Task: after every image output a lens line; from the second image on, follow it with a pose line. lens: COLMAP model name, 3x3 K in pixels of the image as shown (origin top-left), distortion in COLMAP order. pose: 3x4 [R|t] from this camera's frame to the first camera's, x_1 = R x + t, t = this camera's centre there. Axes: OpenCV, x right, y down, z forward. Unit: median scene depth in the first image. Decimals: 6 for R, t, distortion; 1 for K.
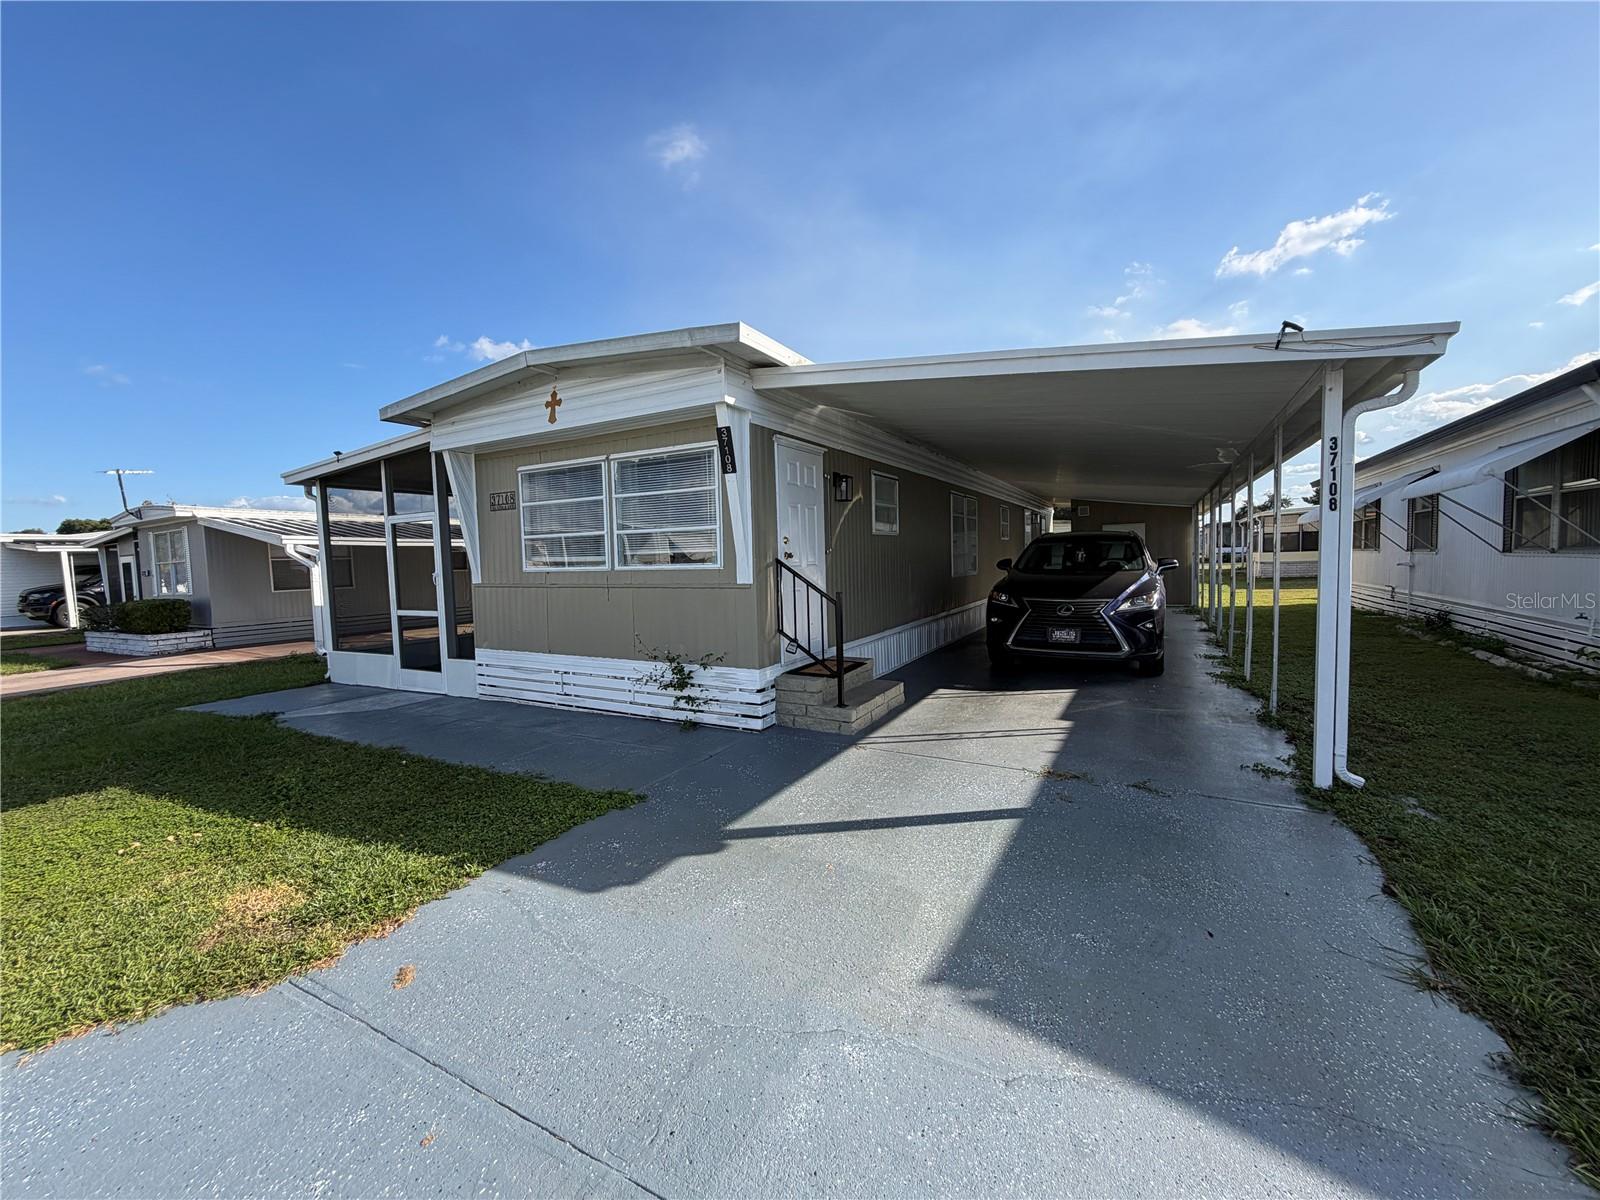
lens RADIAL K [[639.6, 0, 799.7], [0, 639.6, 599.7], [0, 0, 1]] dist [-0.002166, 0.000178]
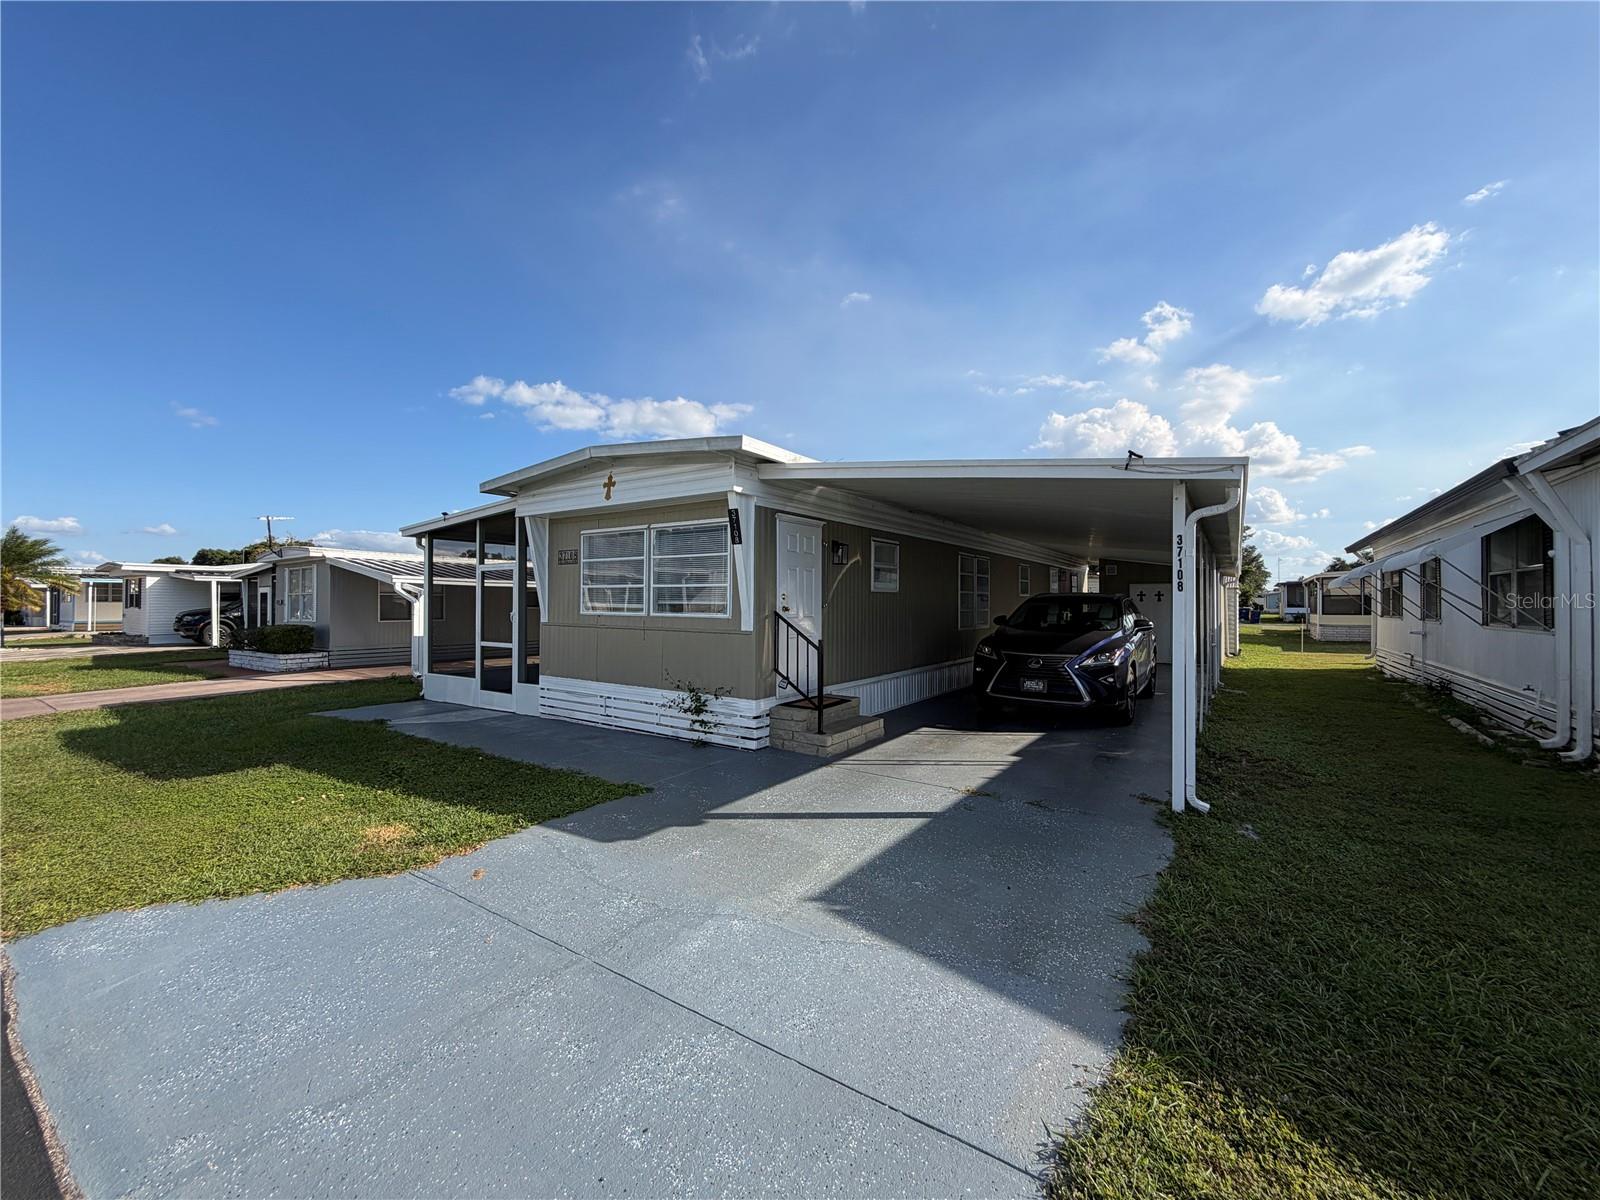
lens RADIAL K [[639.6, 0, 799.1], [0, 639.6, 599.9], [0, 0, 1]] dist [-0.002166, 0.000178]
pose [[0.994911, 0.030519, -0.096023, 0.117720], [-0.037079, 0.997044, -0.067291, -0.004080], [0.093686, 0.070509, 0.993102, -0.211364]]
